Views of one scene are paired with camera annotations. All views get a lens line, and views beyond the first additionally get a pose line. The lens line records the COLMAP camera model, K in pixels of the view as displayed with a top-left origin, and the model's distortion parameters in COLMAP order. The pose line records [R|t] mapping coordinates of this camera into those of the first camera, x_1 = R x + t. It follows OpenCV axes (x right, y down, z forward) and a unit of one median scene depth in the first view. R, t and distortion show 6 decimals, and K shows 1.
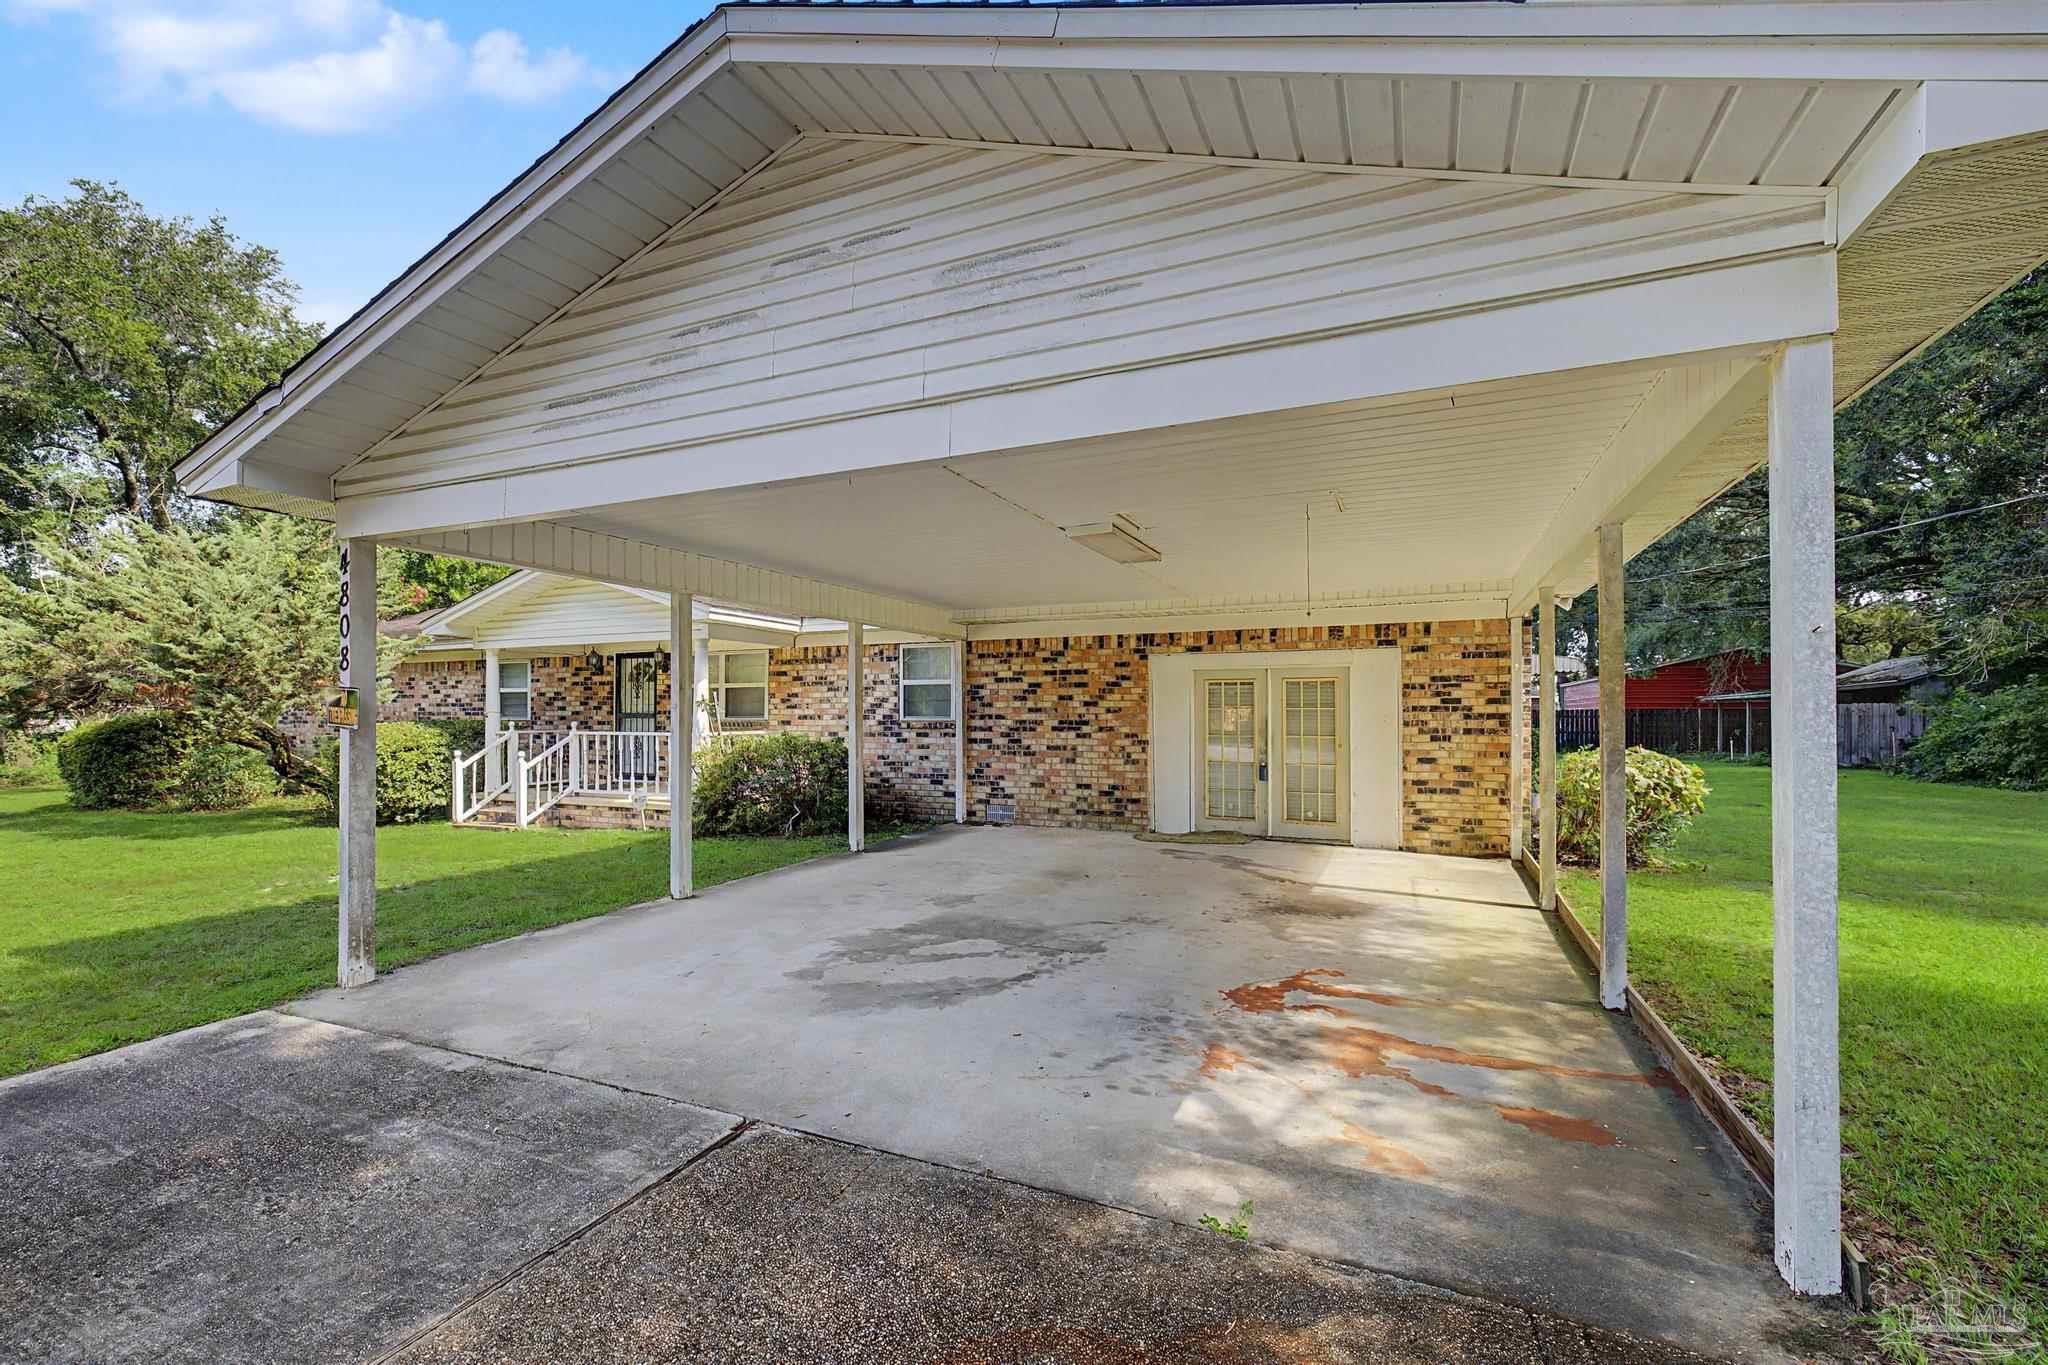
lens RADIAL K [[877.3, 0, 1027.2], [0, 877.3, 714.2], [0, 0, 1]] dist [0.006705, -0.000934]
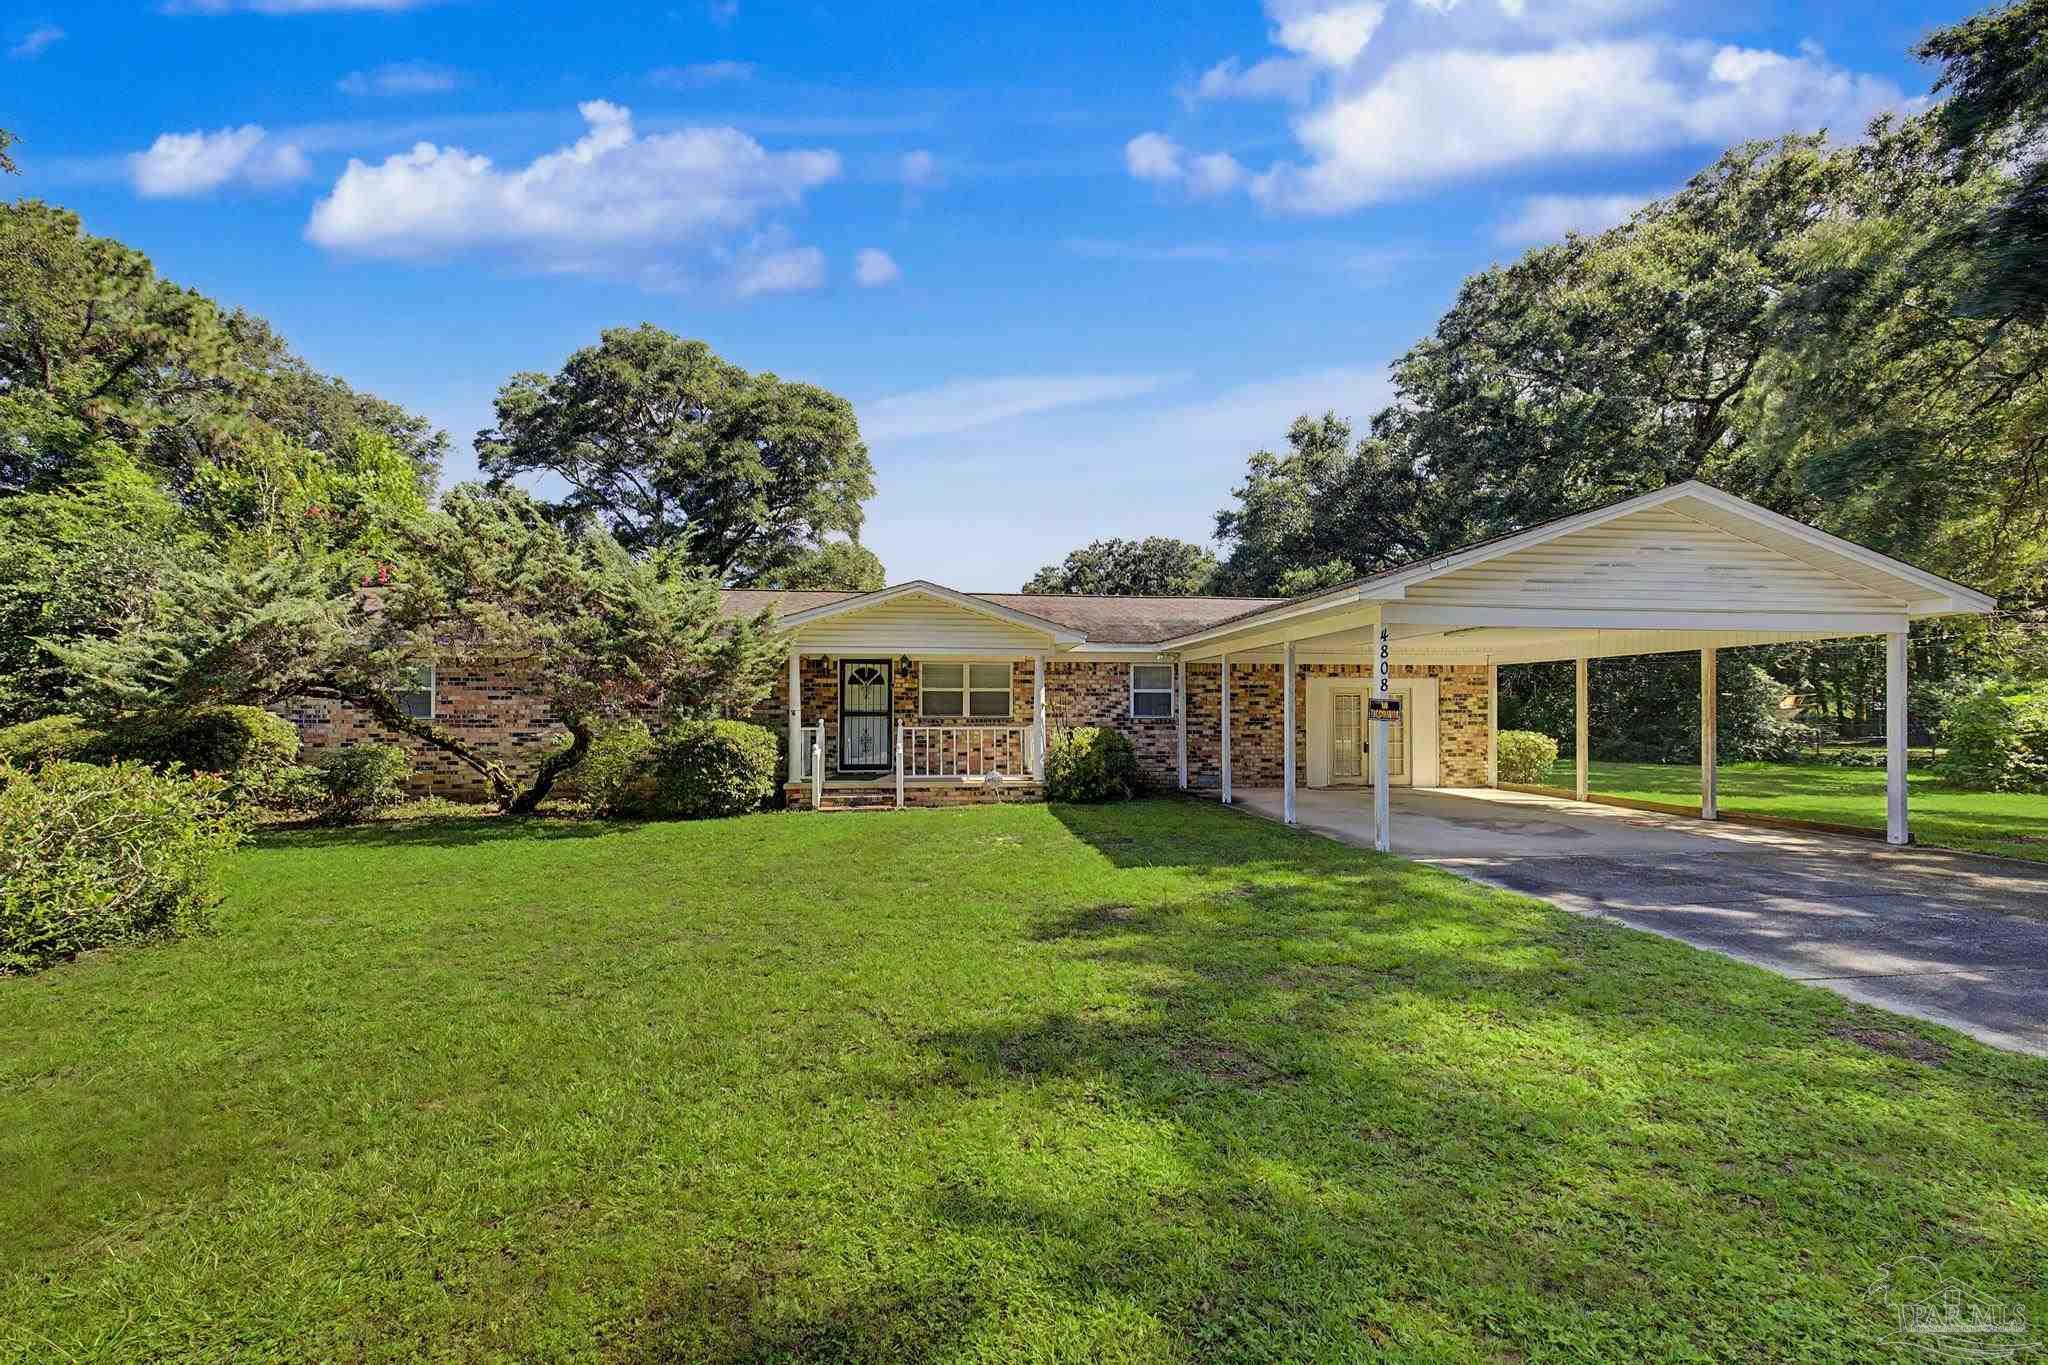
lens RADIAL K [[877.3, 0, 1010.6], [0, 877.3, 709.8], [0, 0, 1]] dist [0.006705, -0.000934]
pose [[0.857419, 0.003618, 0.514606, -1.091818], [-0.003017, 0.999993, -0.002004, -0.002442], [-0.514610, 0.000166, 0.857425, -0.102155]]
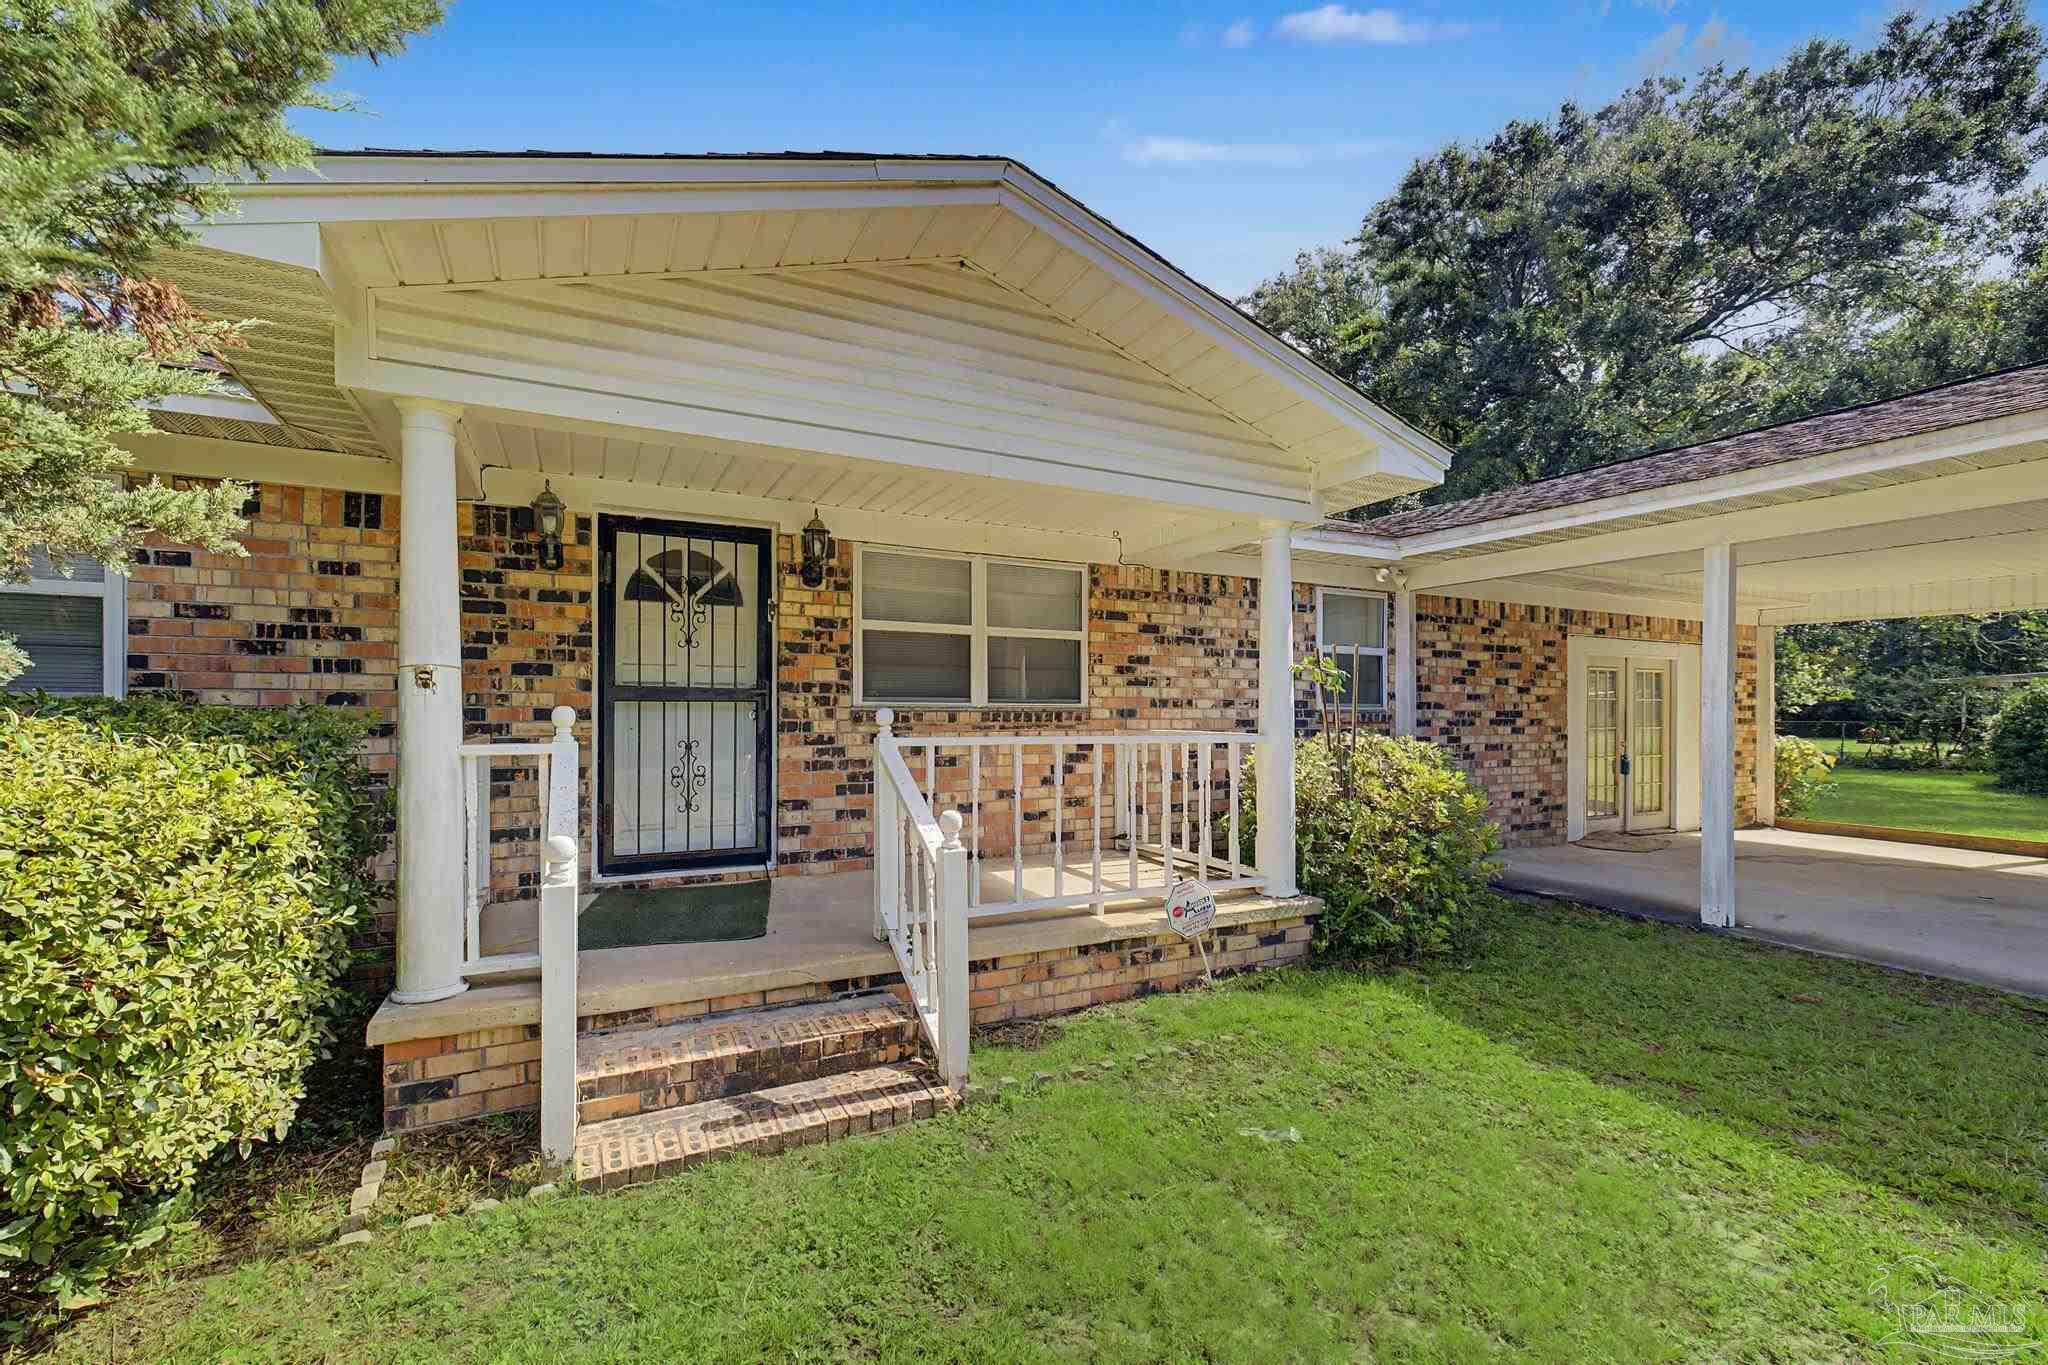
lens RADIAL K [[877.3, 0, 1014.8], [0, 877.3, 713.0], [0, 0, 1]] dist [0.006705, -0.000934]
pose [[0.623035, 0.002667, 0.782190, -0.807528], [-0.006320, 0.999979, 0.001623, 0.010087], [-0.782169, -0.005955, 0.623038, 0.833067]]
